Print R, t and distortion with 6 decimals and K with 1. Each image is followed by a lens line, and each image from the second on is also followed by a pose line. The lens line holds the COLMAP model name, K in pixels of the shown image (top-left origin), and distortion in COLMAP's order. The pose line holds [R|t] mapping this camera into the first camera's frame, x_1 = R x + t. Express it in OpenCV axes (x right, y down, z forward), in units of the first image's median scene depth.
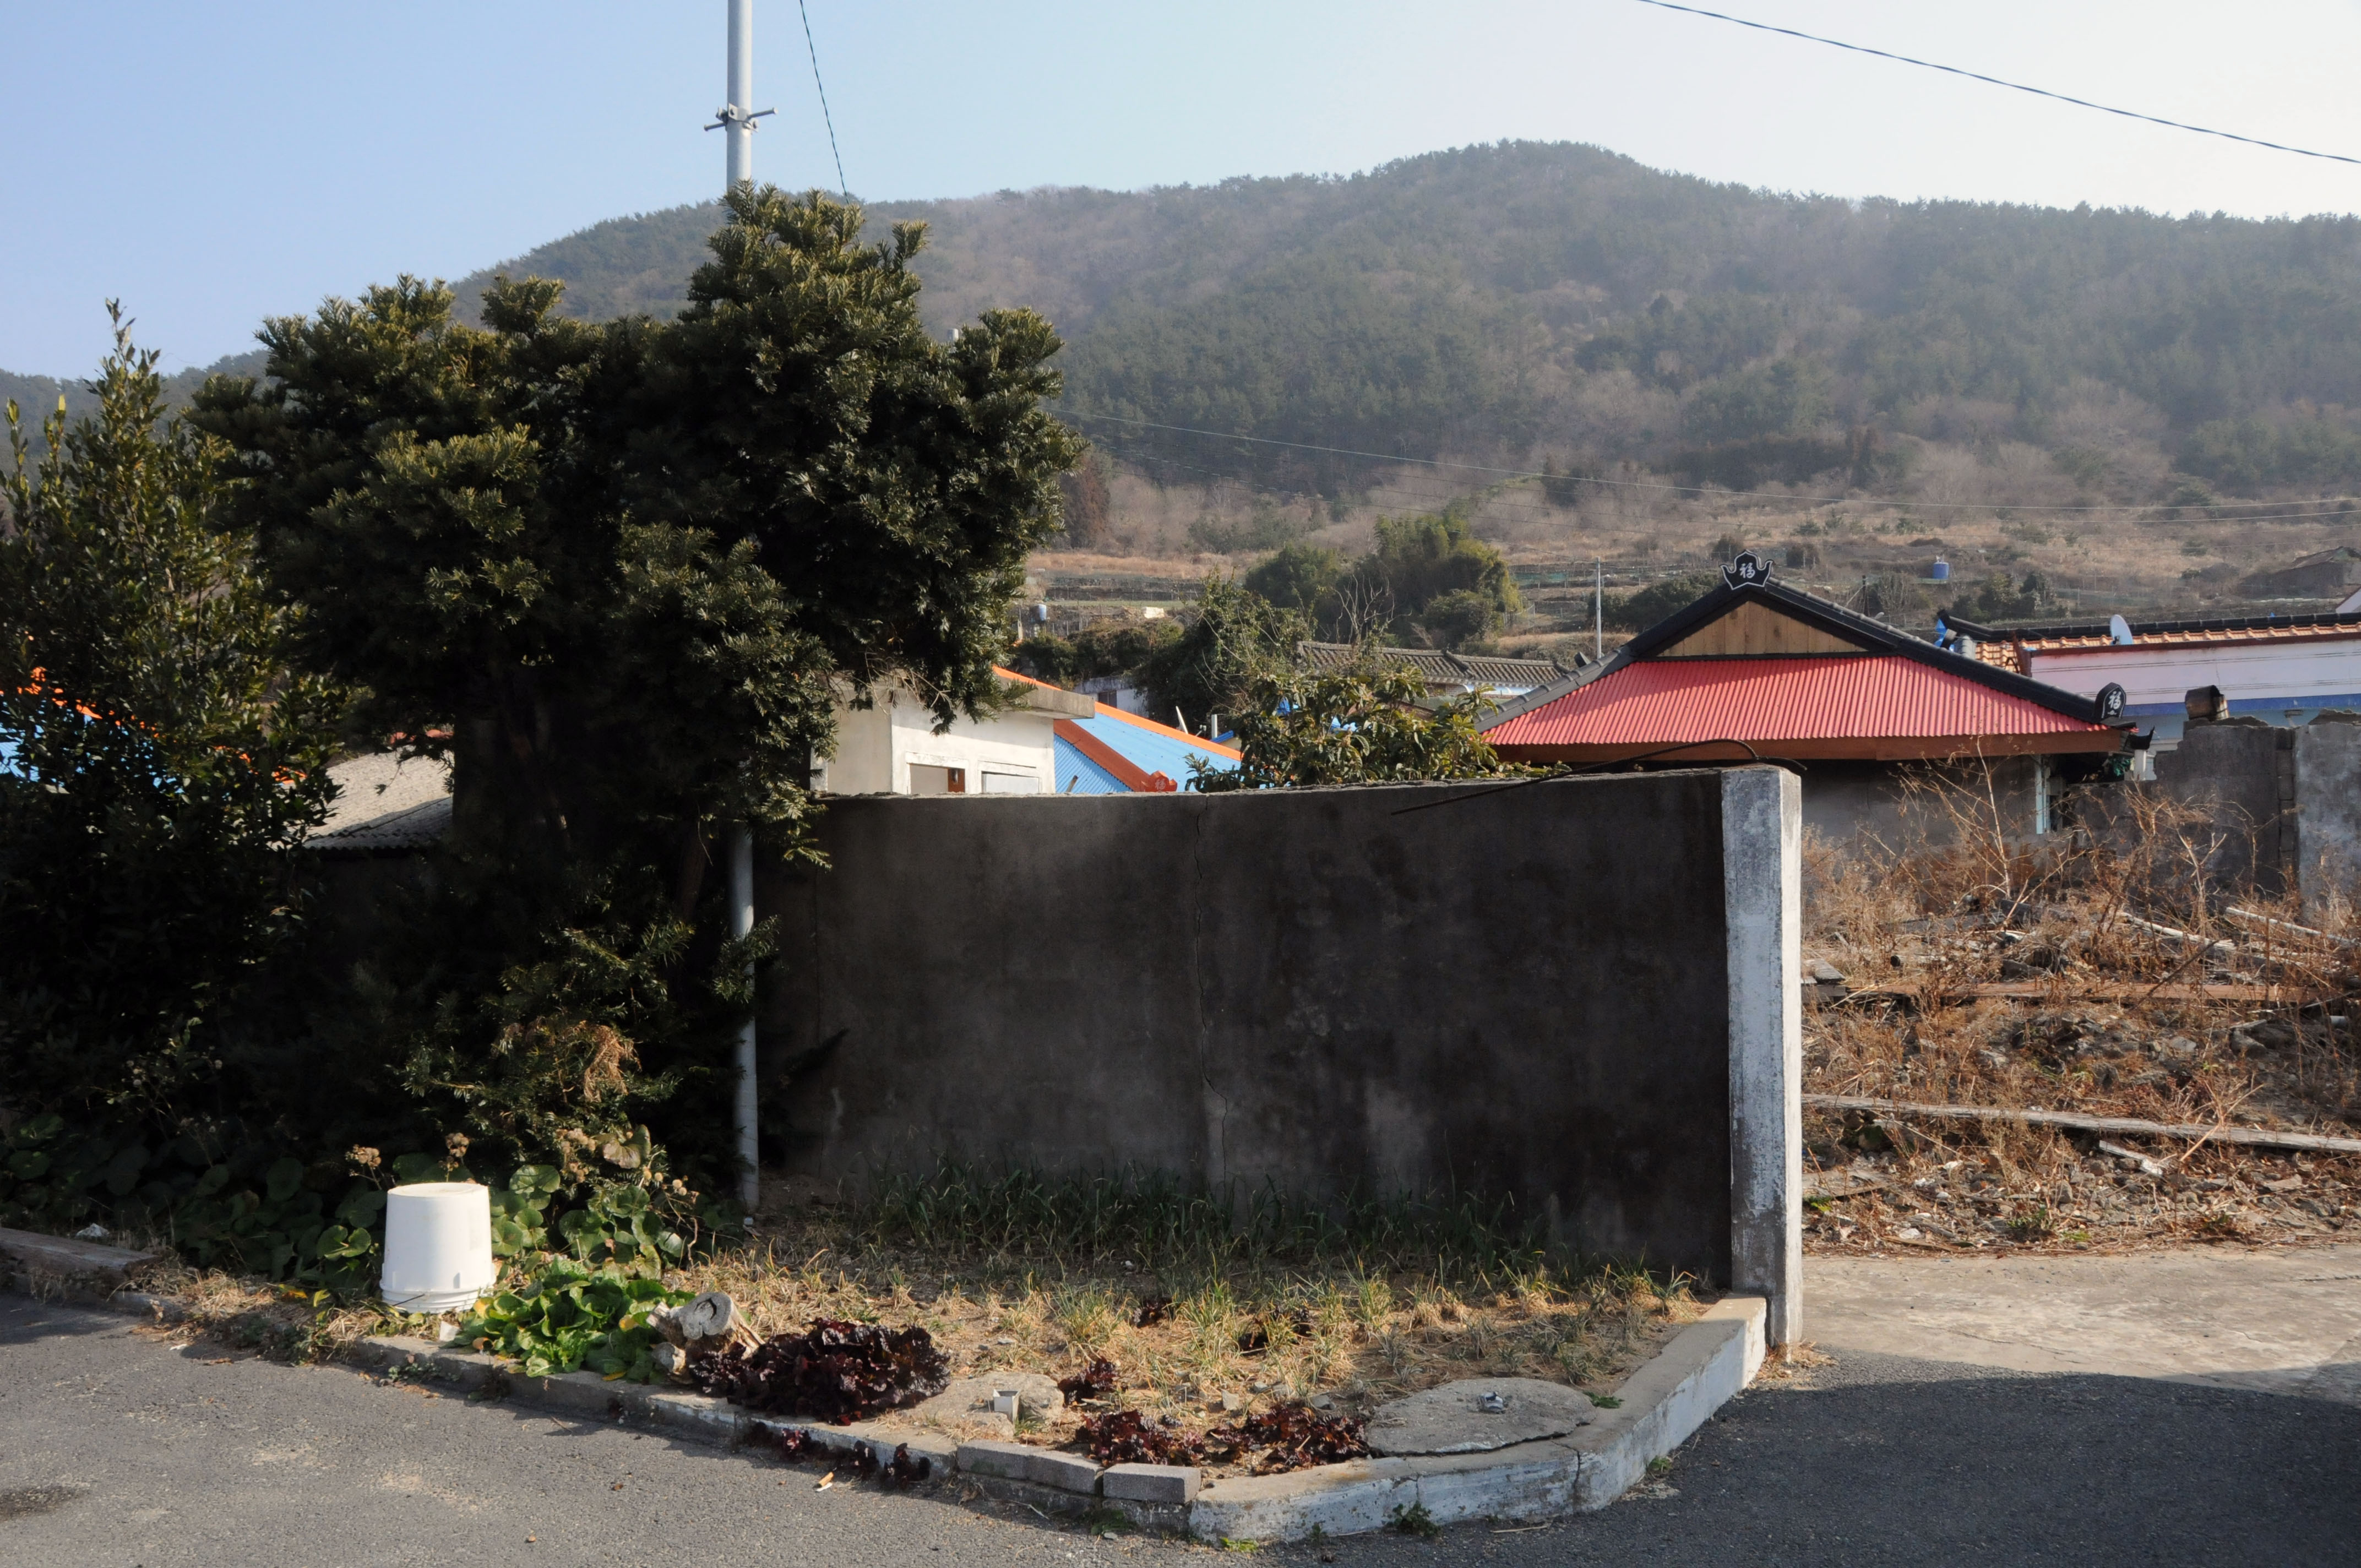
lens RADIAL K [[1940.3, 0, 1174.3], [0, 1940.3, 849.6], [0, 0, 1]] dist [-0.096235, 0.003236]
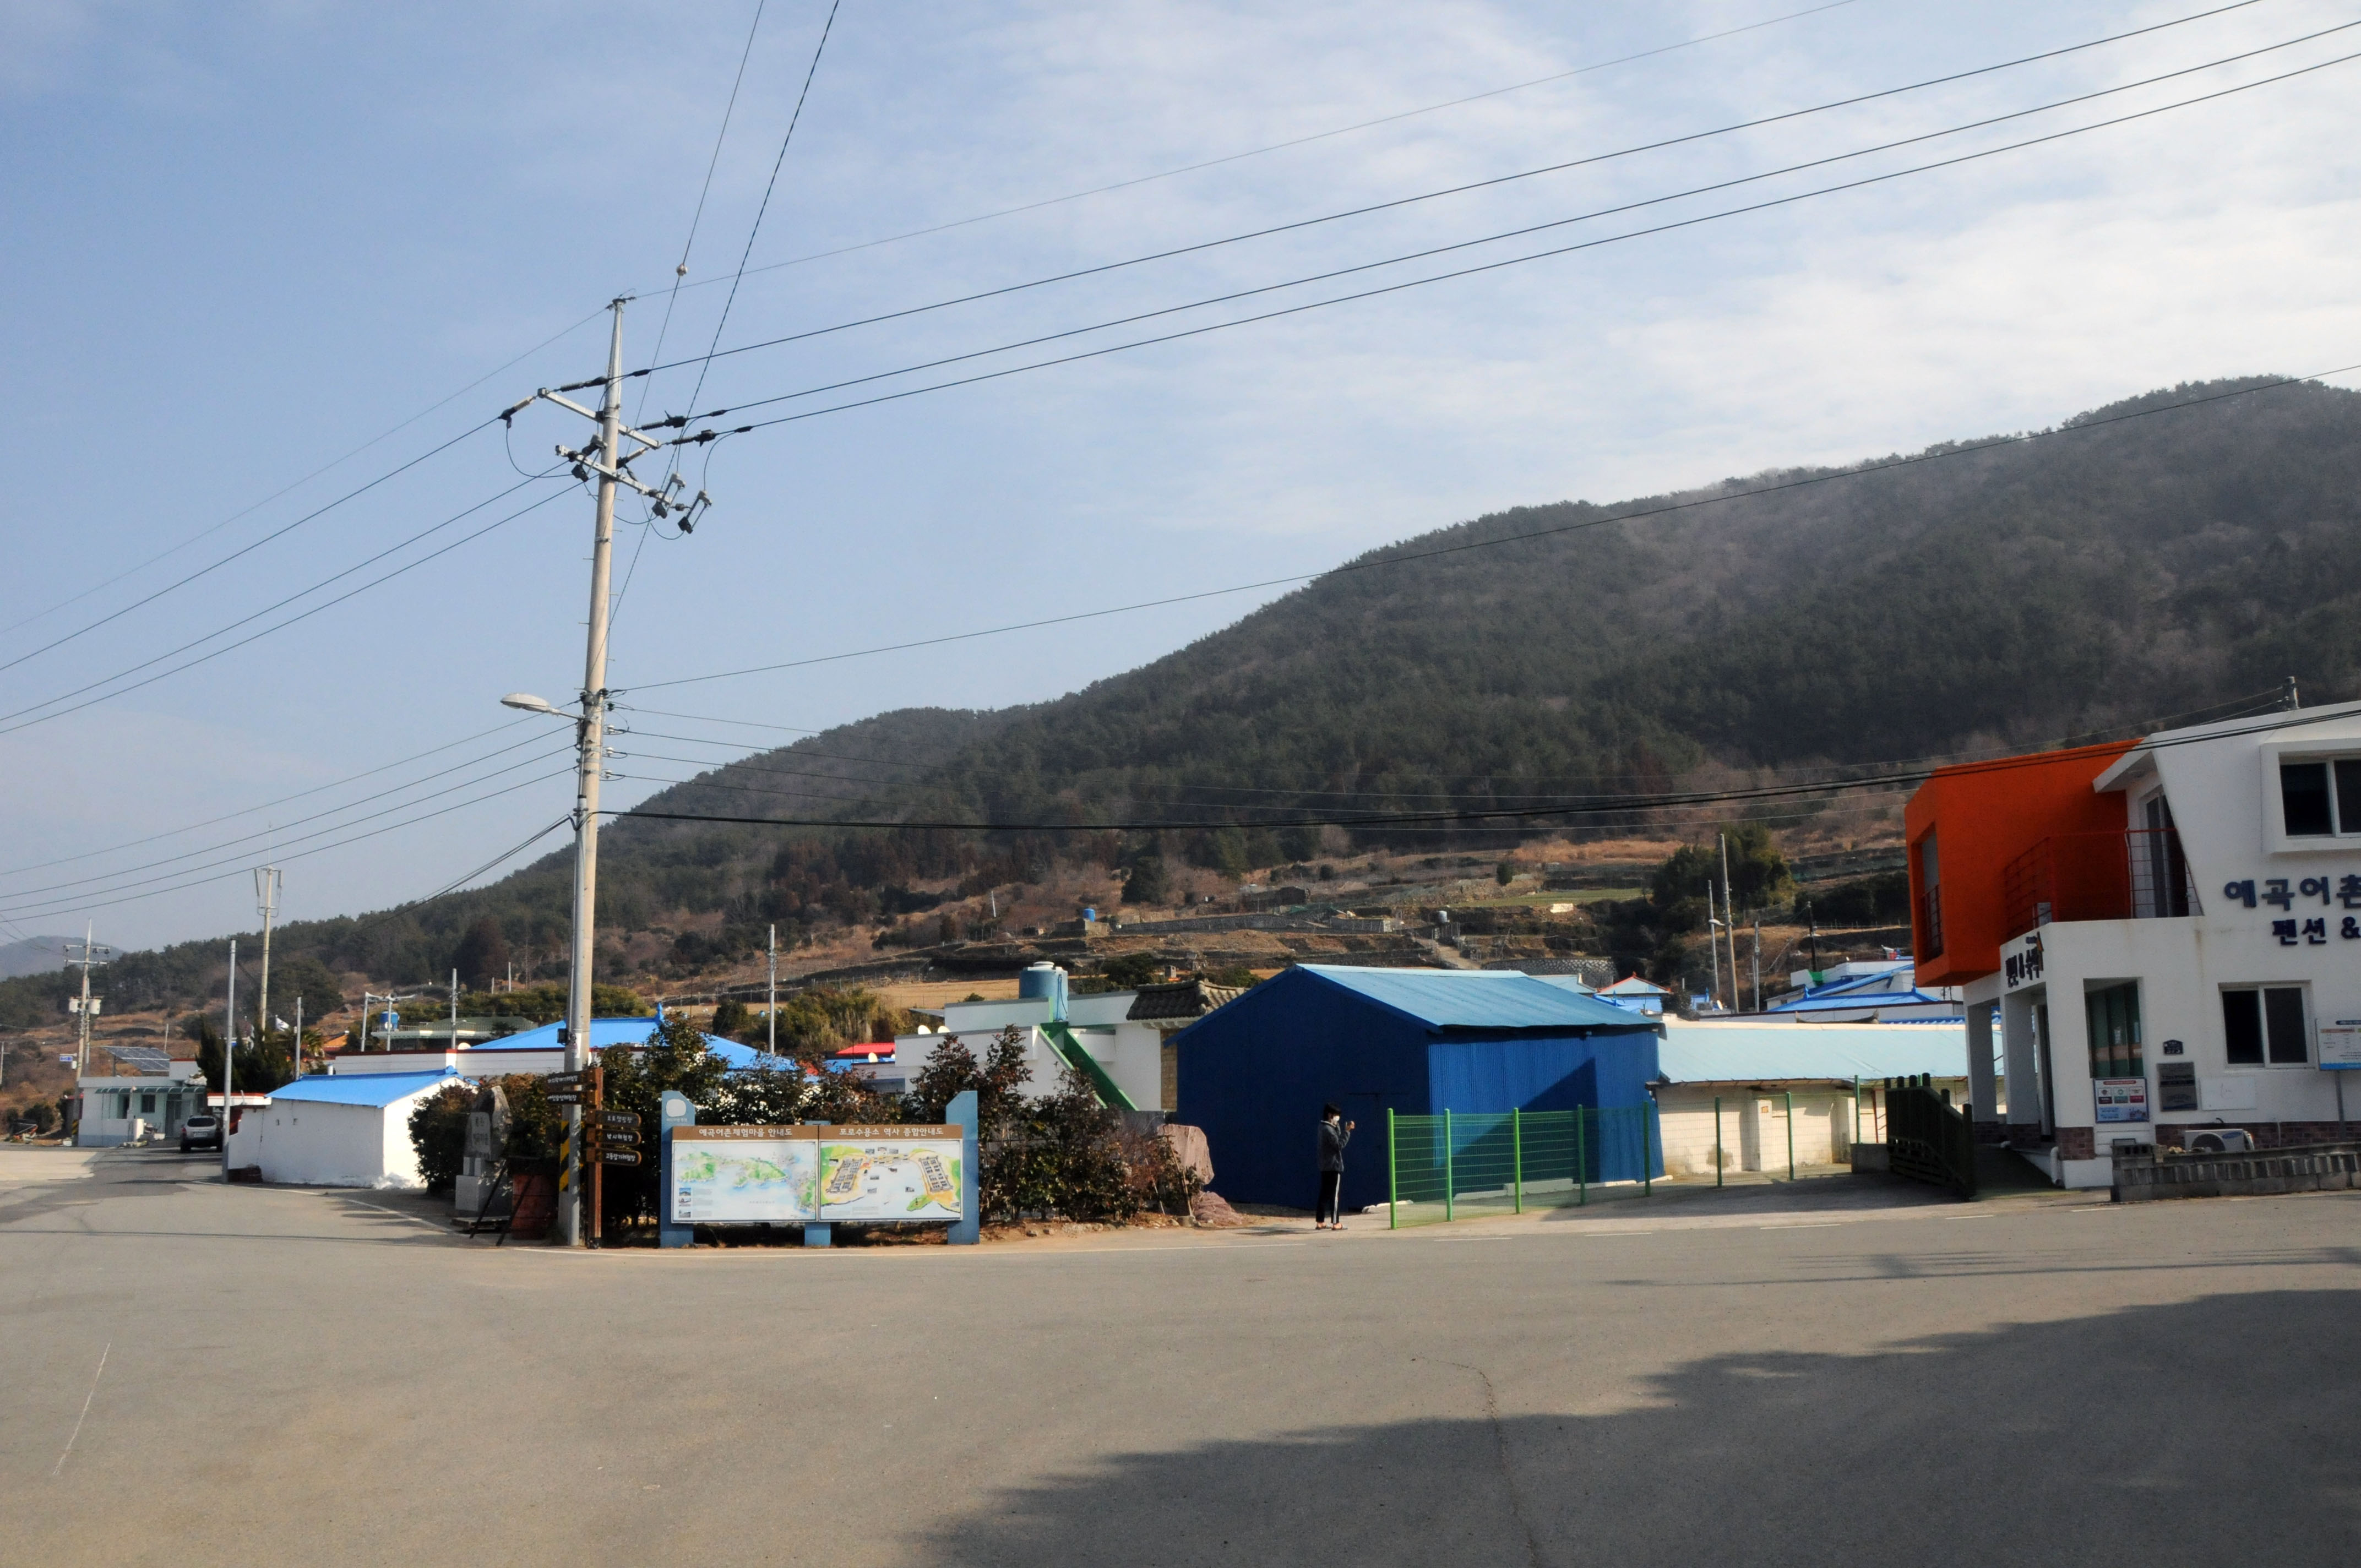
lens RADIAL K [[1851.9, 0, 1184.6], [0, 1851.9, 840.9], [0, 0, 1]] dist [-0.166894, 0.126944]
pose [[0.900503, -0.052852, -0.431627, 0.188363], [-0.002670, 0.991896, -0.127025, -0.006598], [0.434843, 0.115539, 0.893064, -0.134352]]
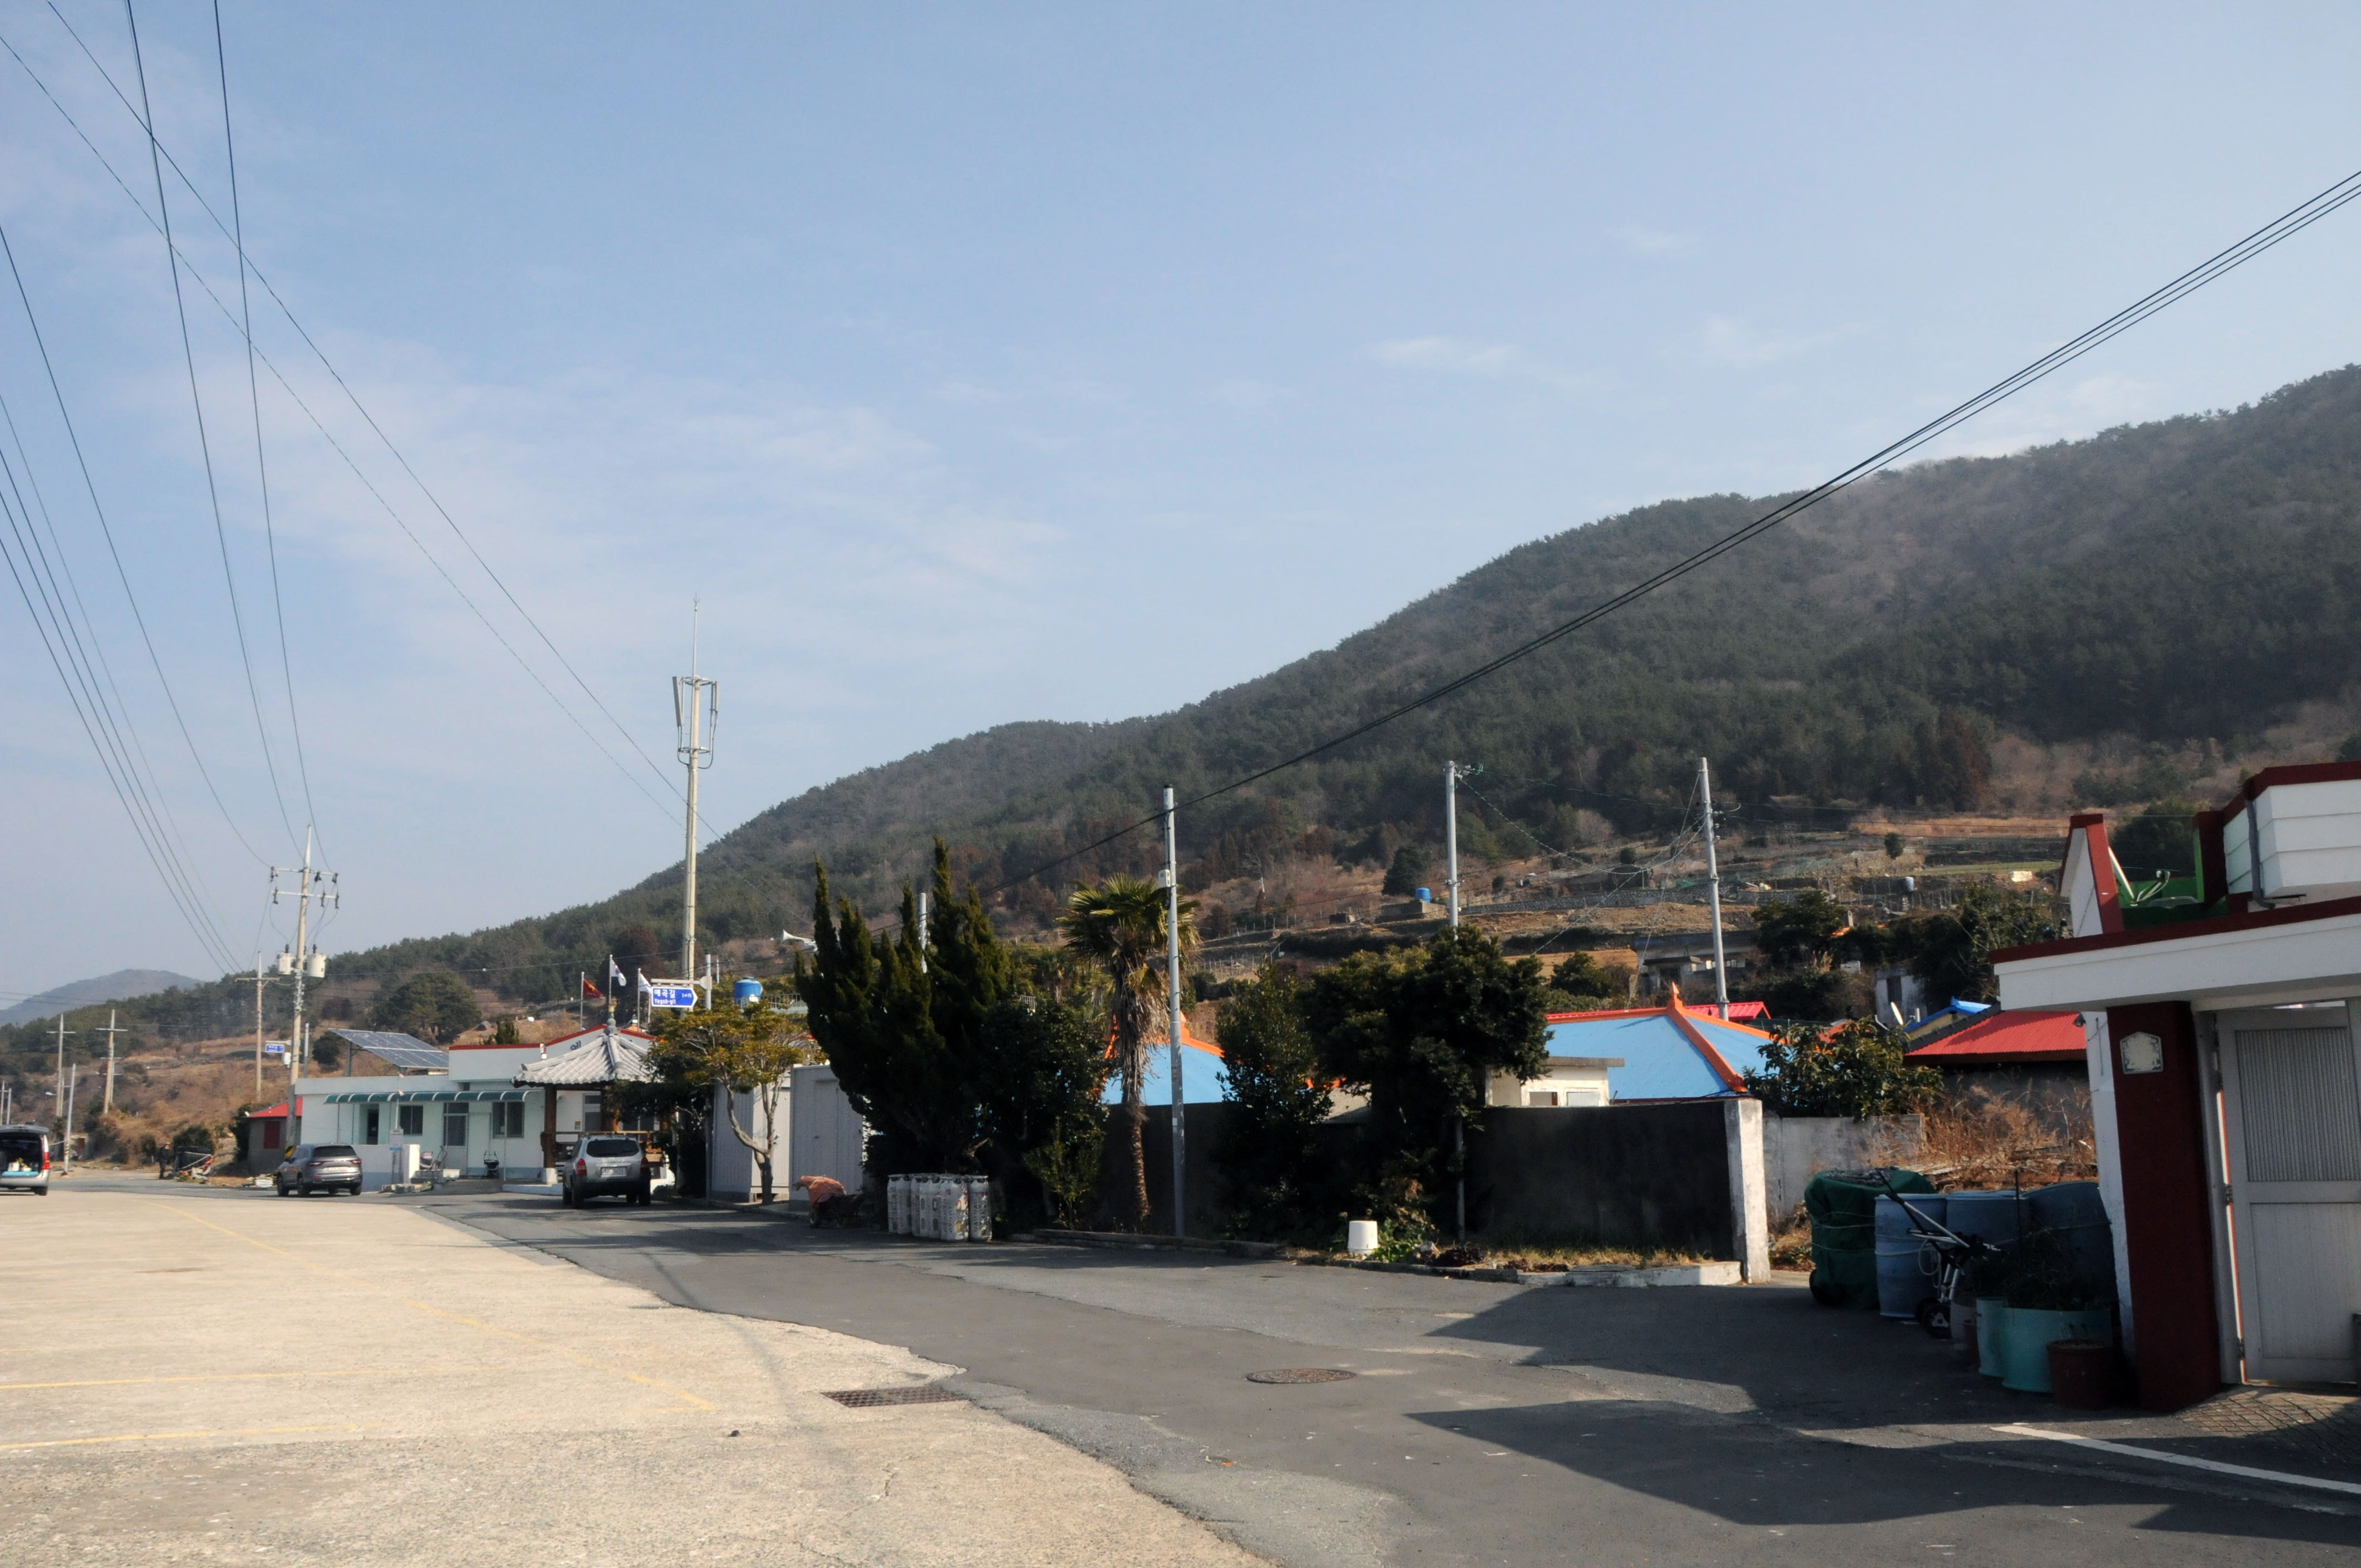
lens RADIAL K [[1835.2, 0, 1177.7], [0, 1835.2, 846.9], [0, 0, 1]] dist [-0.172977, 0.128833]
pose [[0.884662, -0.066696, -0.461438, 0.019534], [0.001189, 0.990034, -0.140820, -0.000789], [0.466231, 0.124030, 0.875925, -0.047131]]
